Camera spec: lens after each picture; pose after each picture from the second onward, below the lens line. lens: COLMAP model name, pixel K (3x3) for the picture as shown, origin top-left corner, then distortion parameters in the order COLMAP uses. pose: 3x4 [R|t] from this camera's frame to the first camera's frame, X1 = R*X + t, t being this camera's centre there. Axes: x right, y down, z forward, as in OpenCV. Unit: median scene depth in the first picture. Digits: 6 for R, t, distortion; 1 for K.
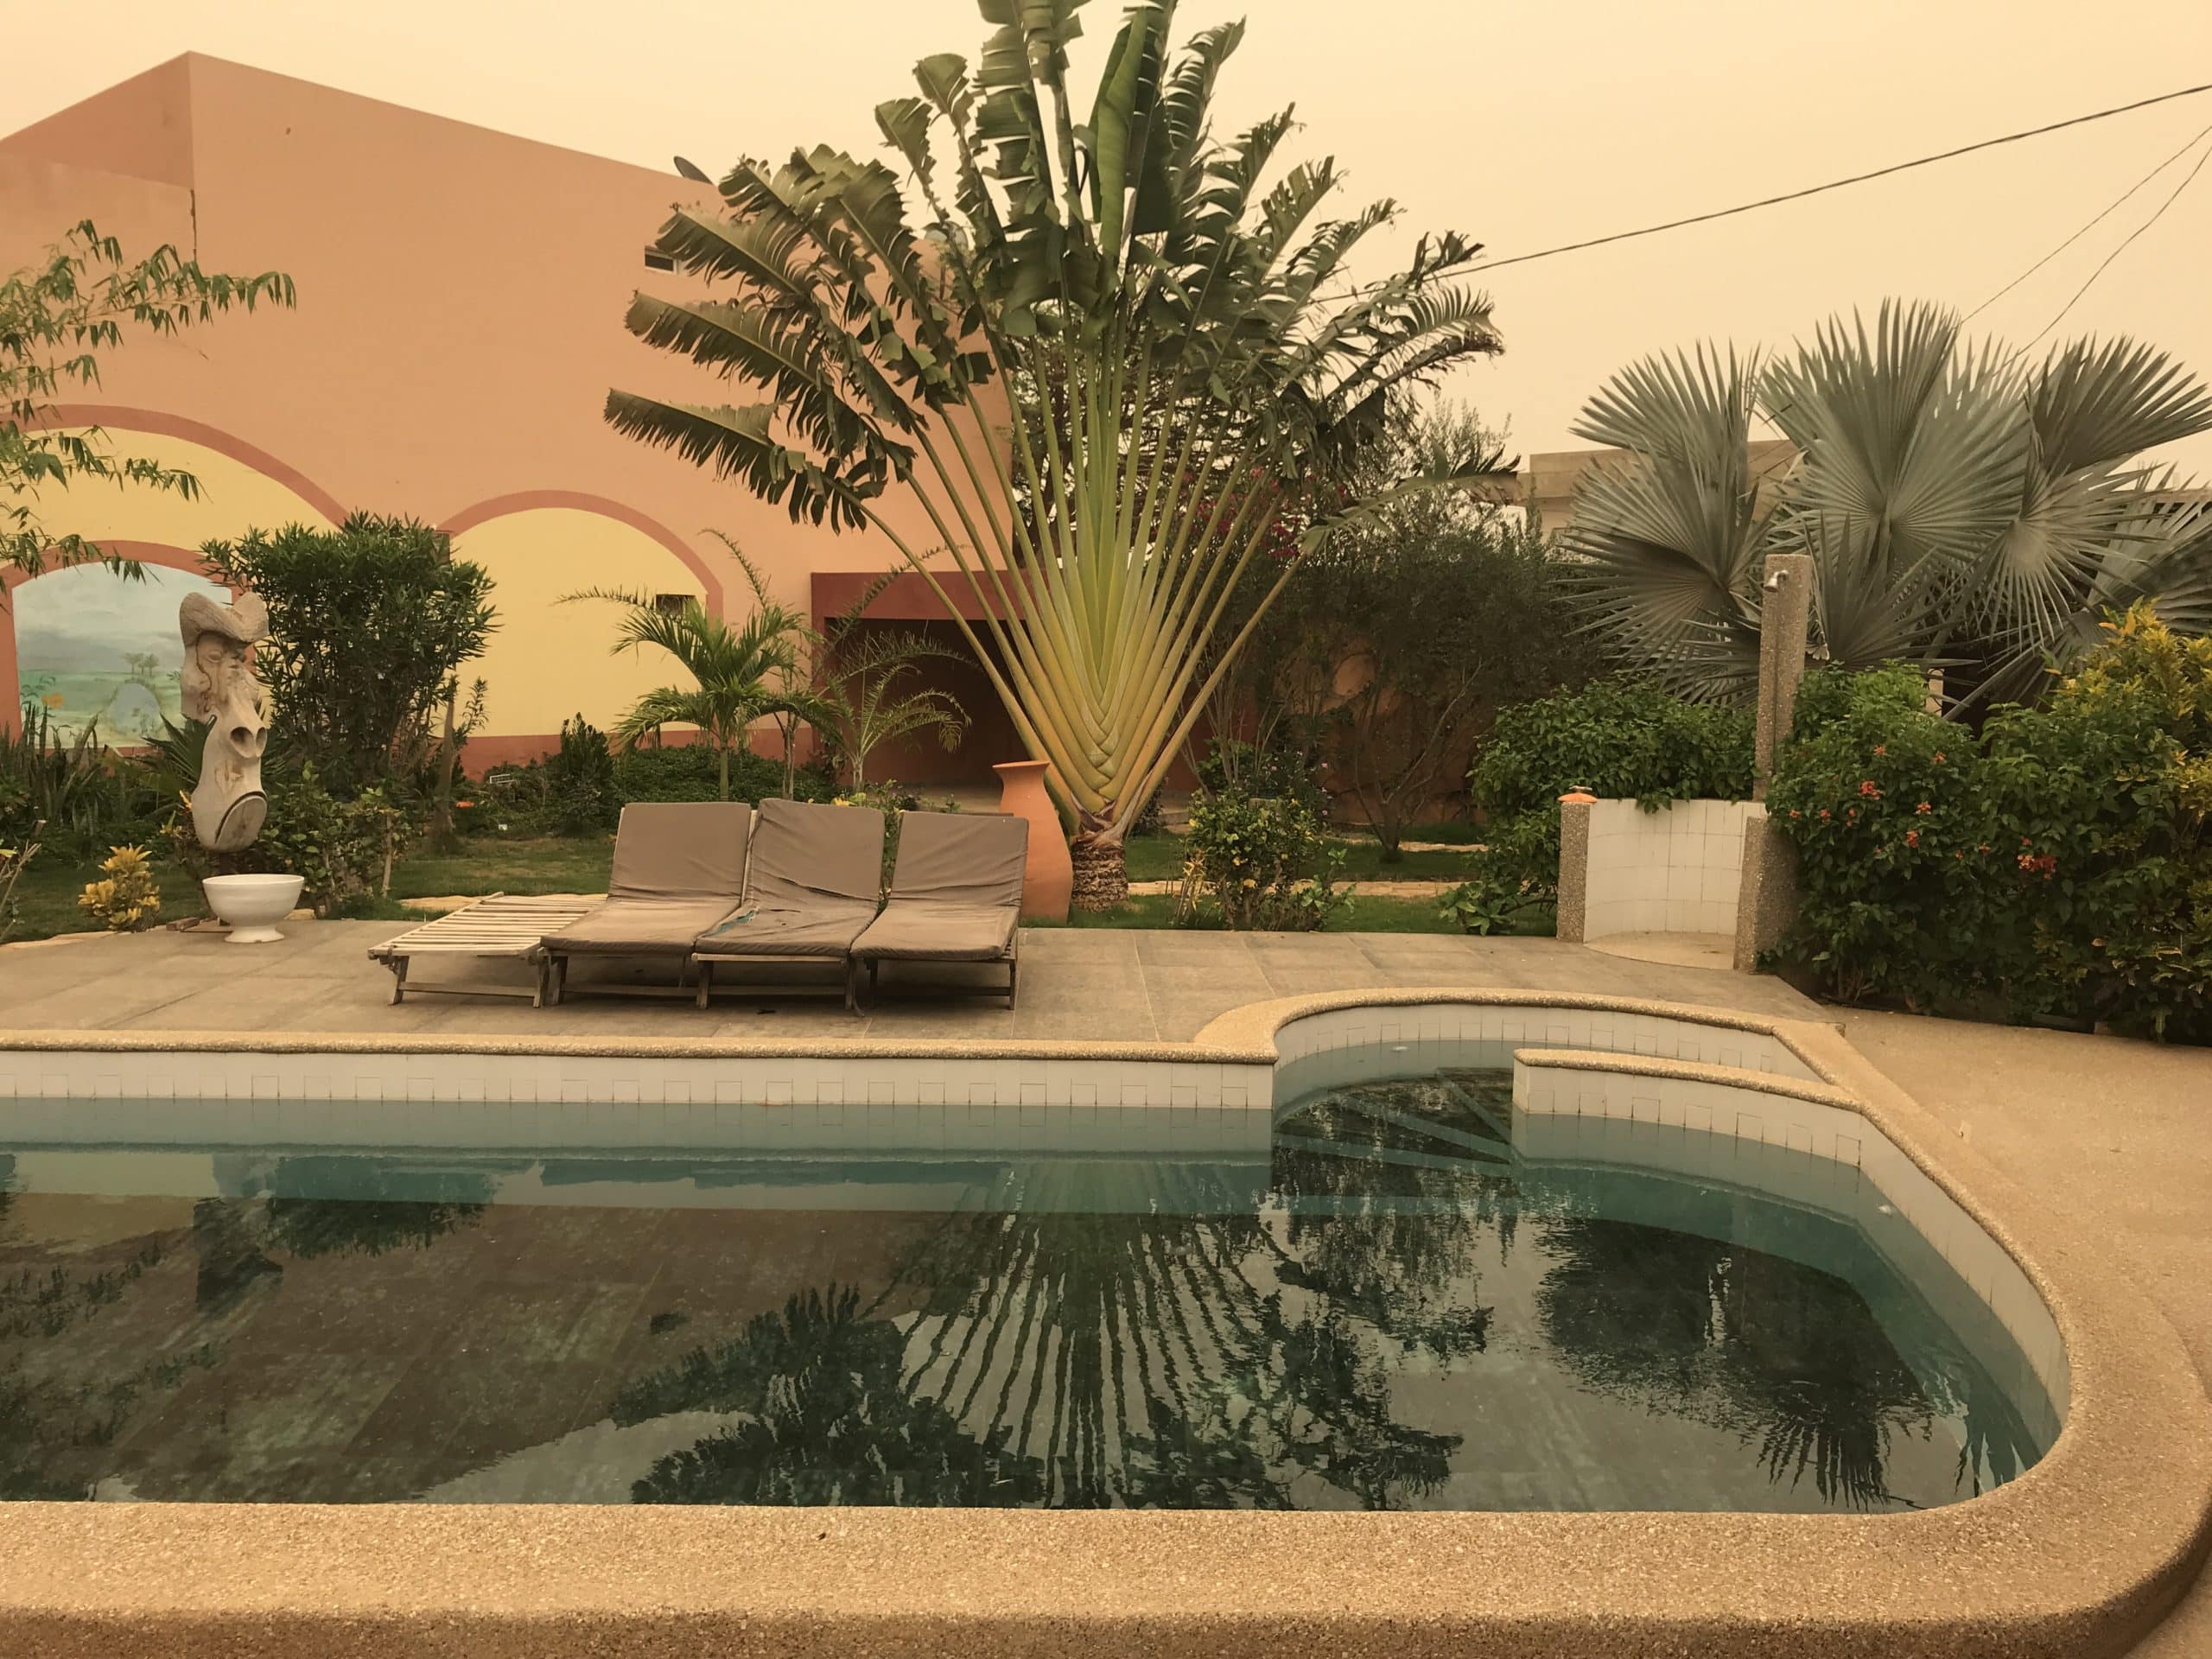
lens RADIAL K [[1791.9, 0, 1097.6], [0, 1791.9, 817.7], [0, 0, 1]] dist [0.013639, 0.002702]
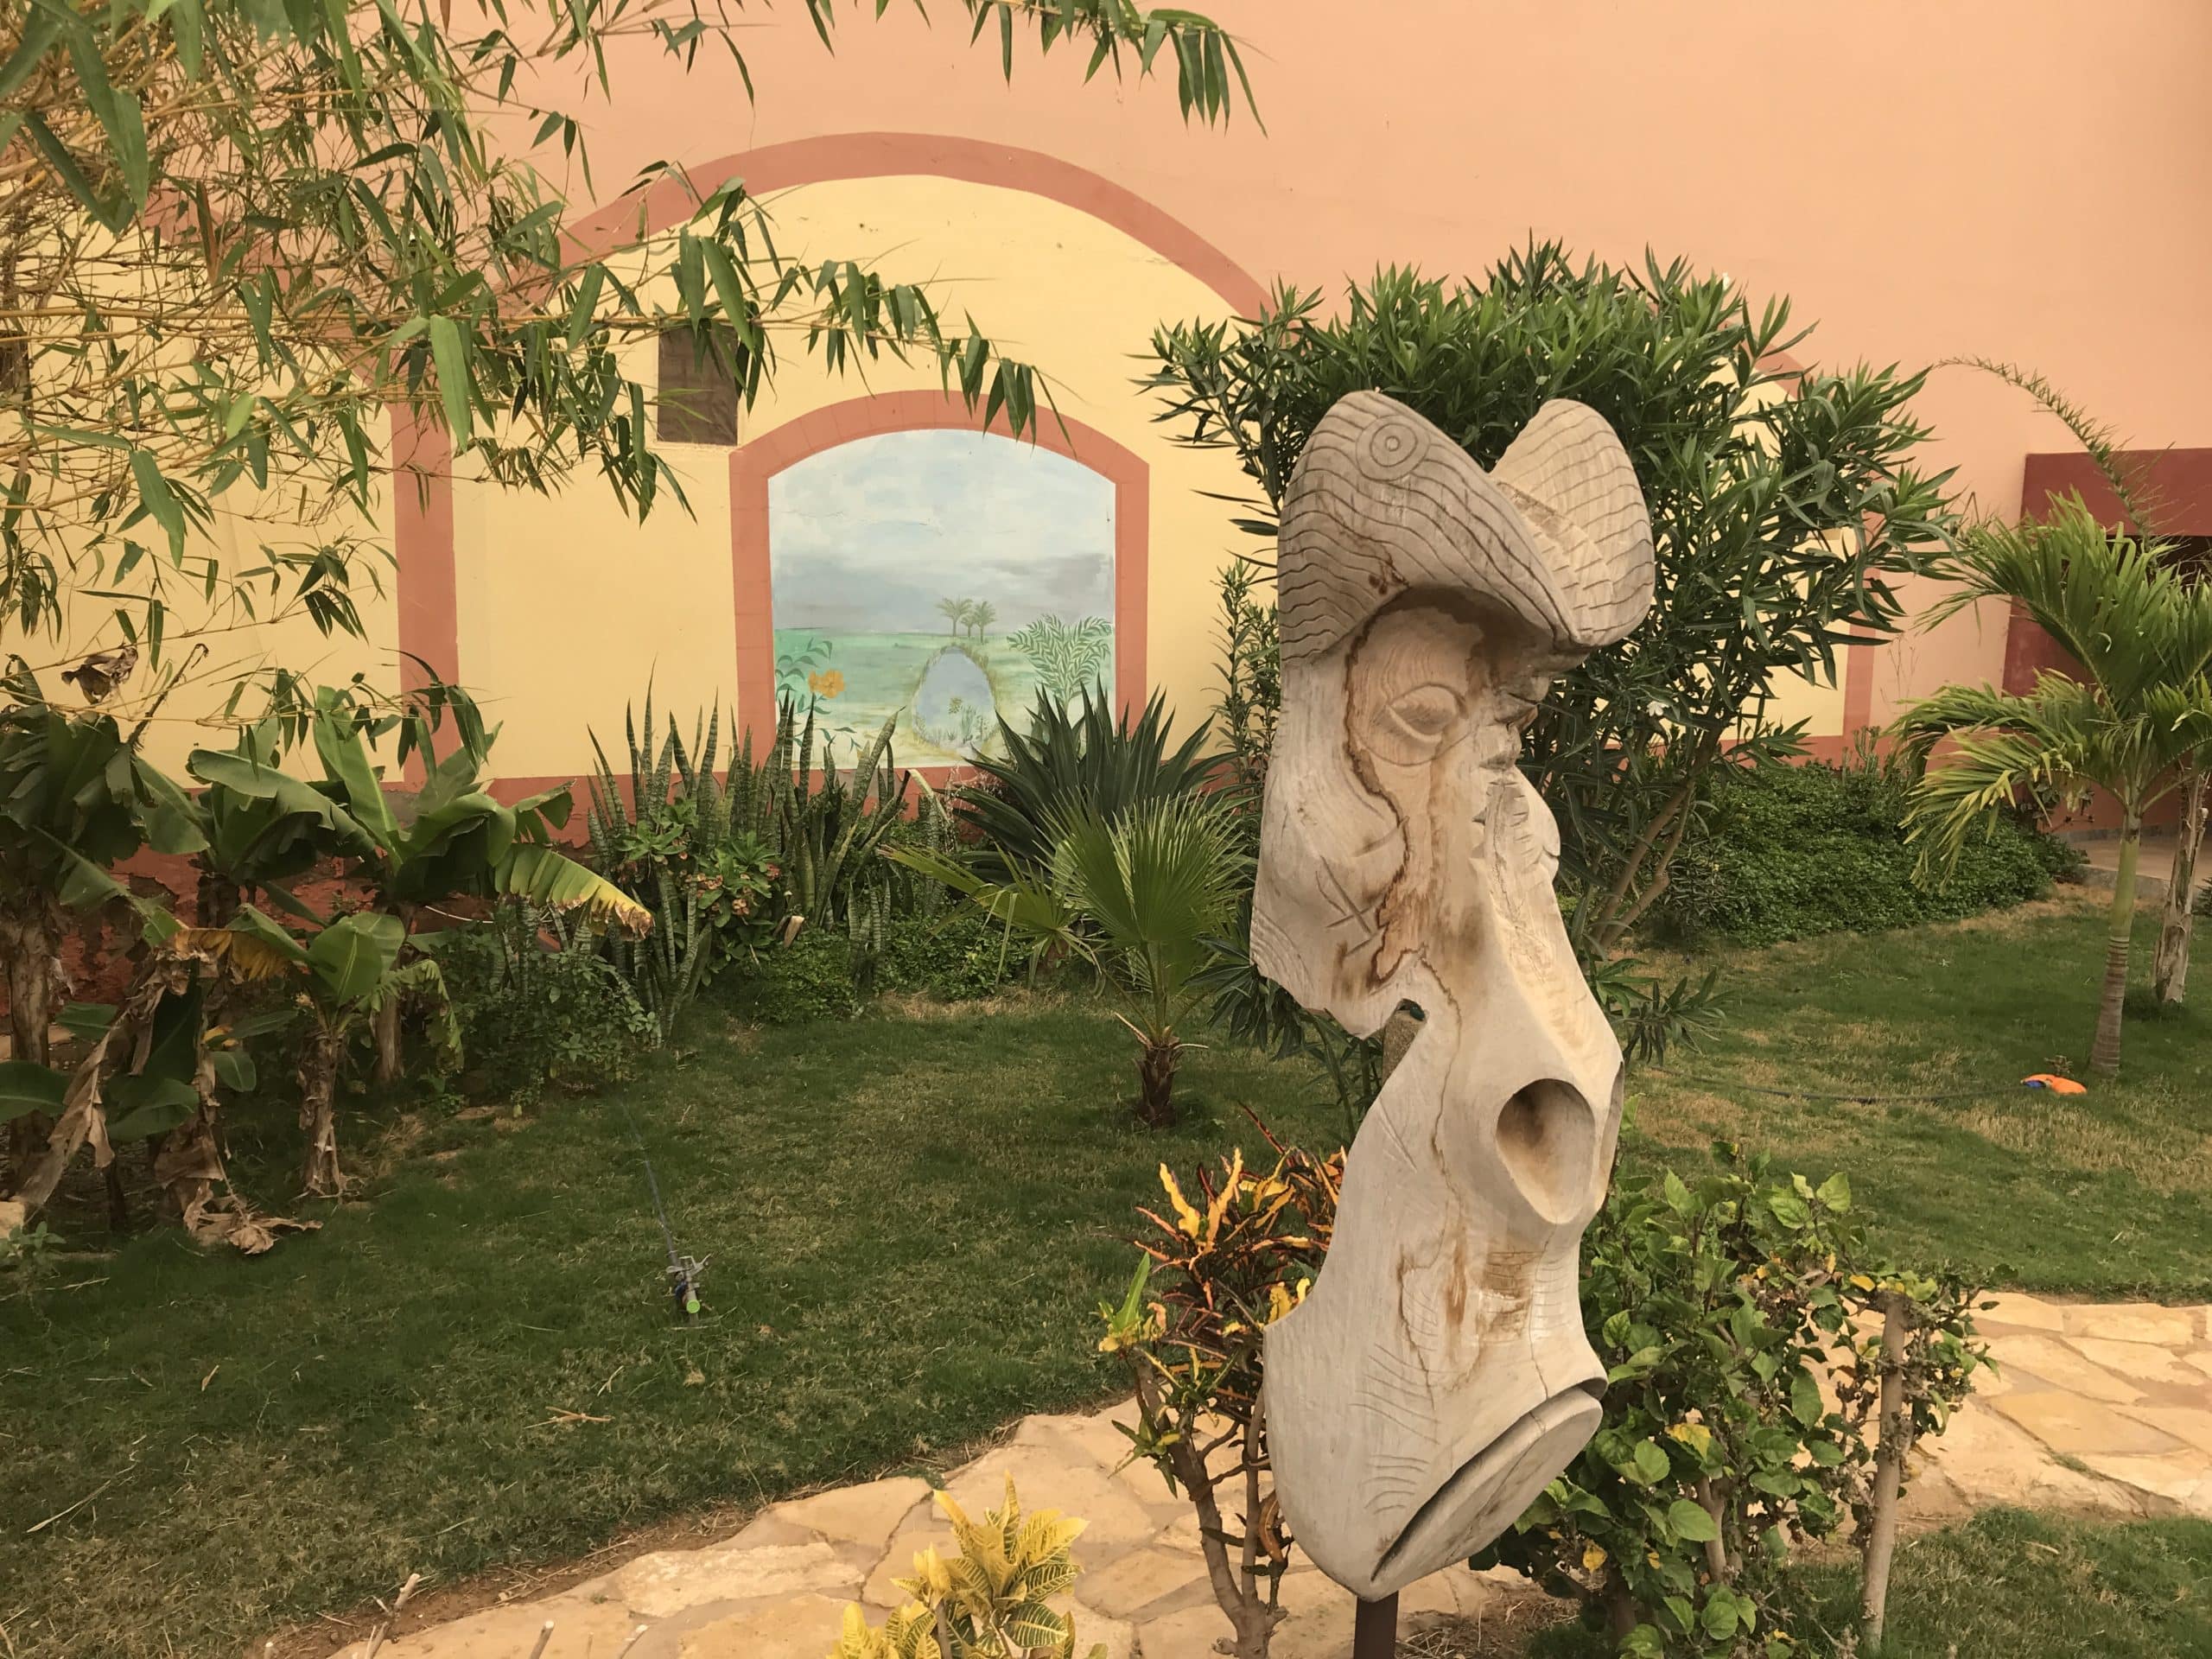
lens RADIAL K [[1754.5, 0, 1106.0], [0, 1754.5, 829.5], [0, 0, 1]] dist [0.140549, -0.355438]
pose [[0.926660, 0.063412, -0.370514, -0.384423], [-0.043903, 0.997180, 0.060861, -0.074443], [0.373329, -0.040131, 0.926831, 0.684459]]
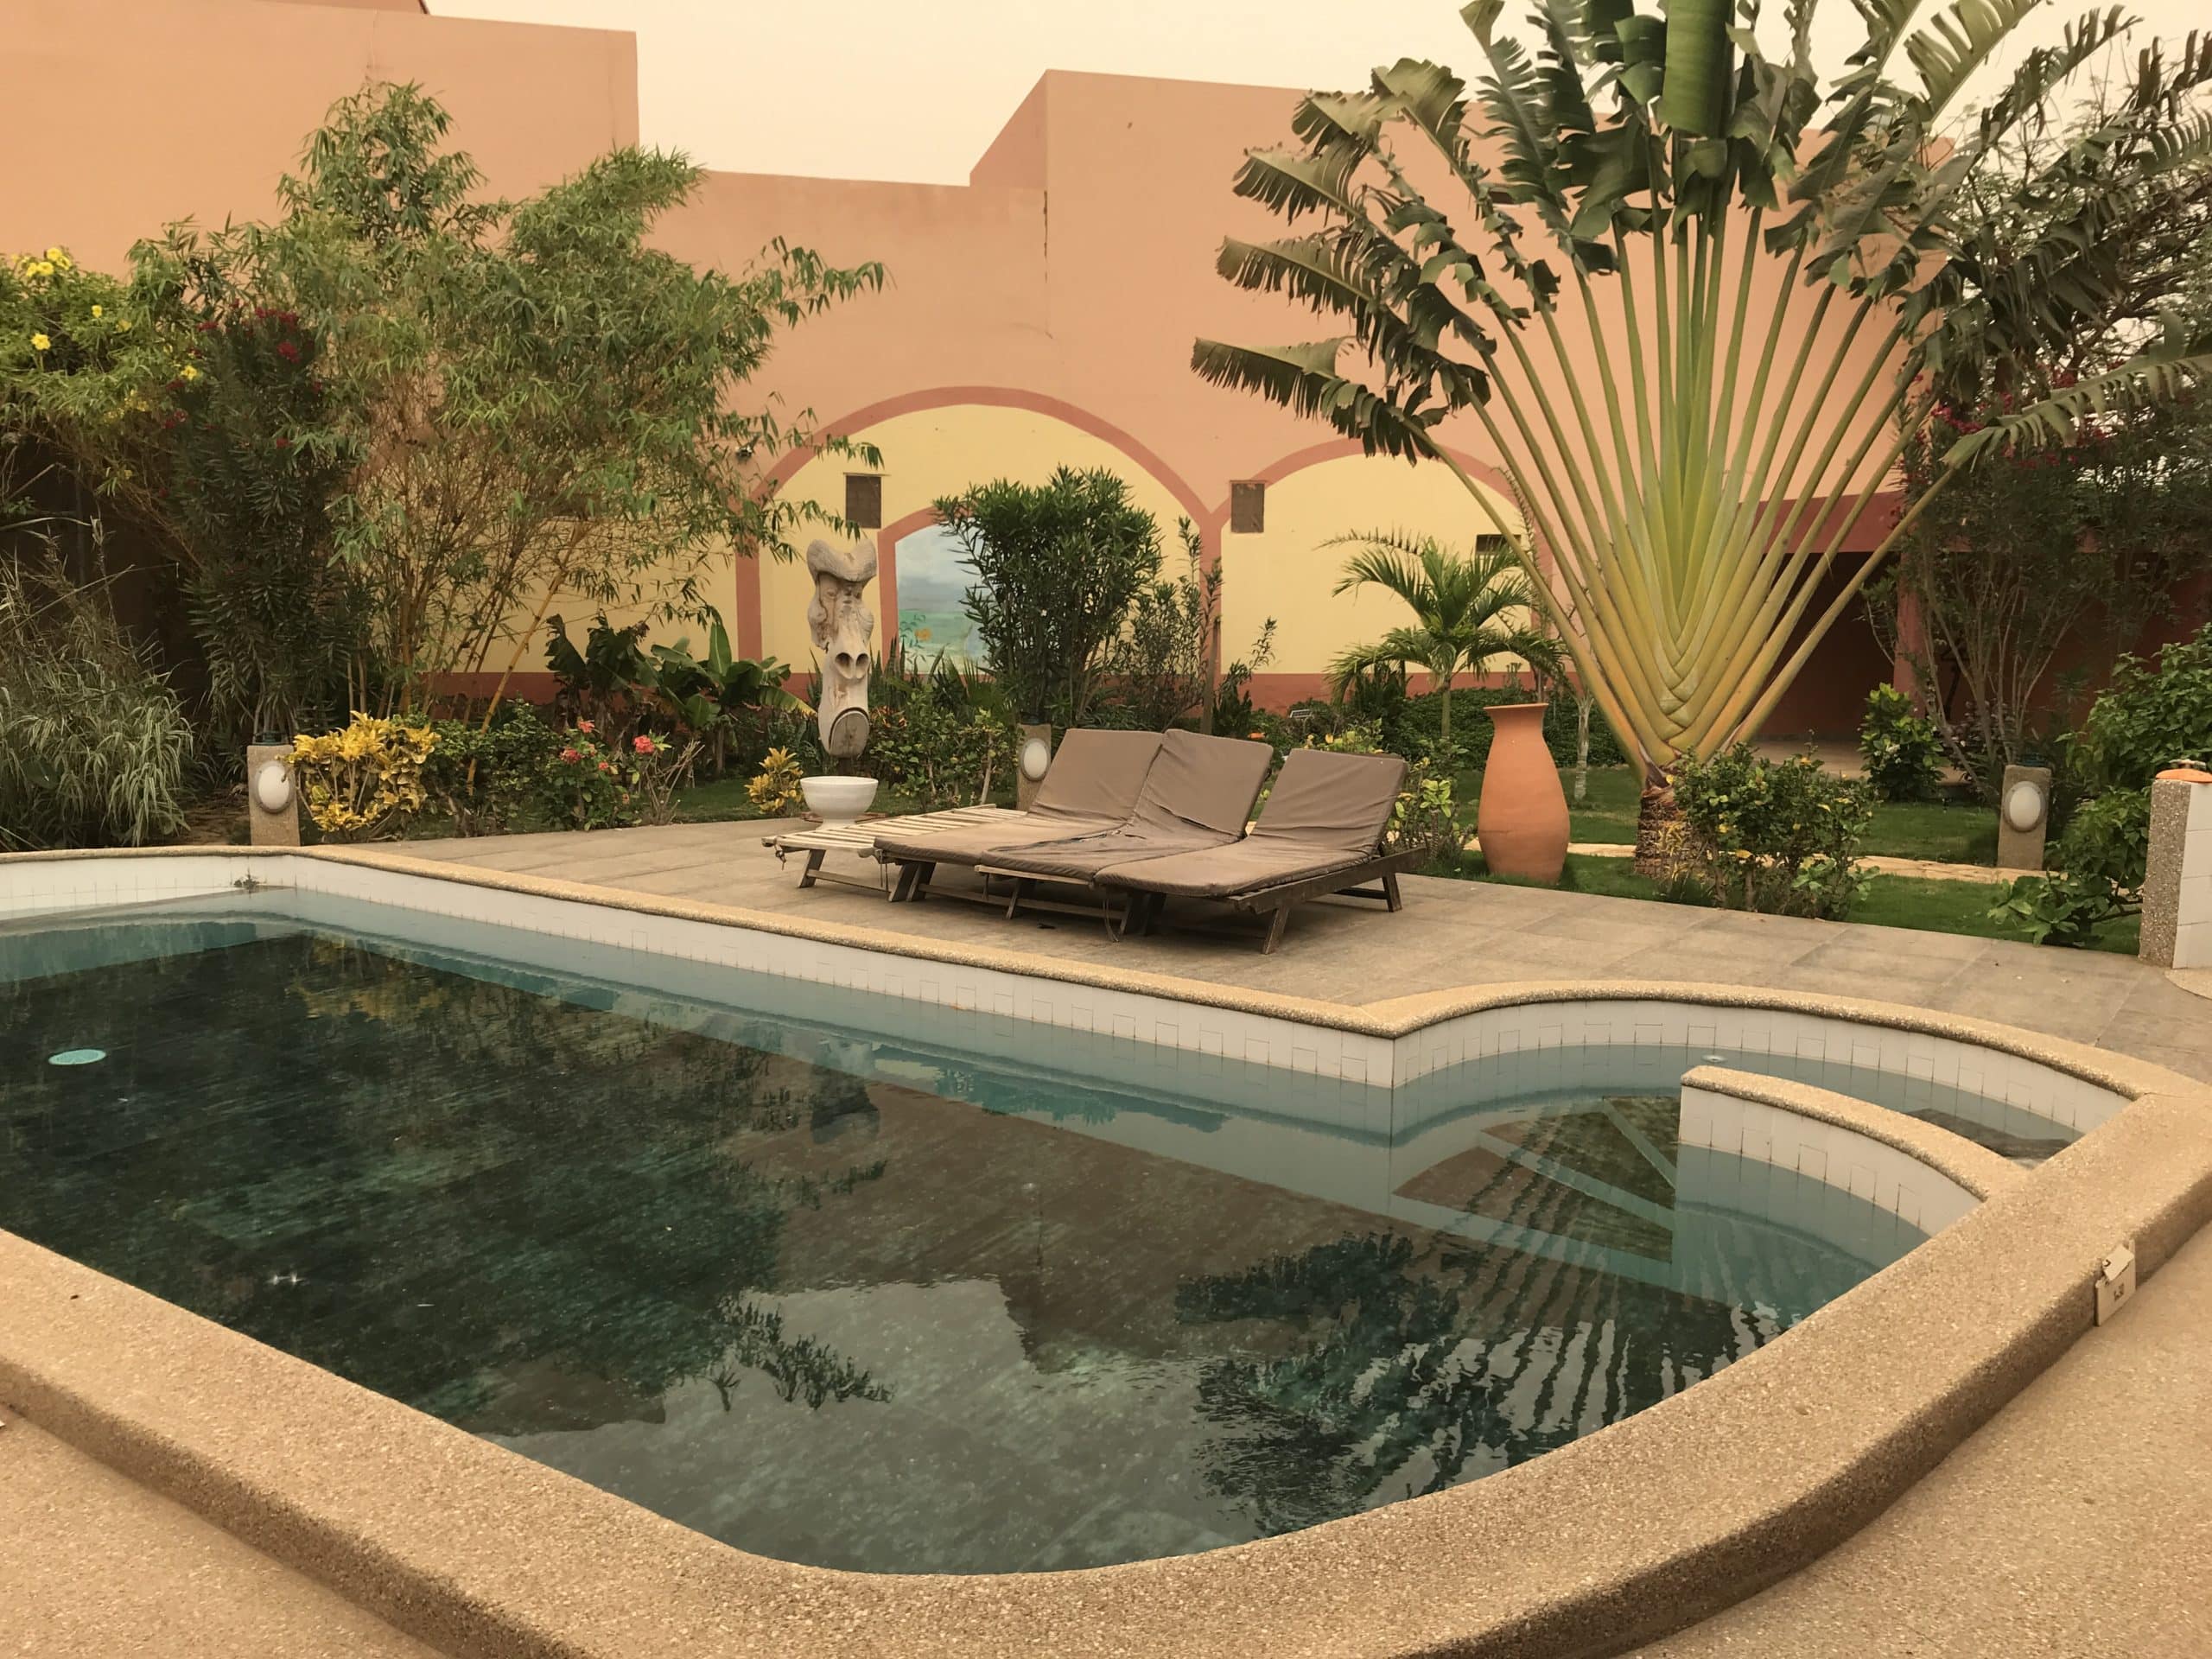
lens RADIAL K [[1754.5, 0, 1106.0], [0, 1754.5, 829.5], [0, 0, 1]] dist [0.140549, -0.355438]
pose [[0.807398, 0.072935, -0.585481, 0.307097], [-0.051757, 0.997260, 0.052858, -0.003634], [0.587732, -0.012375, 0.808961, 0.129718]]
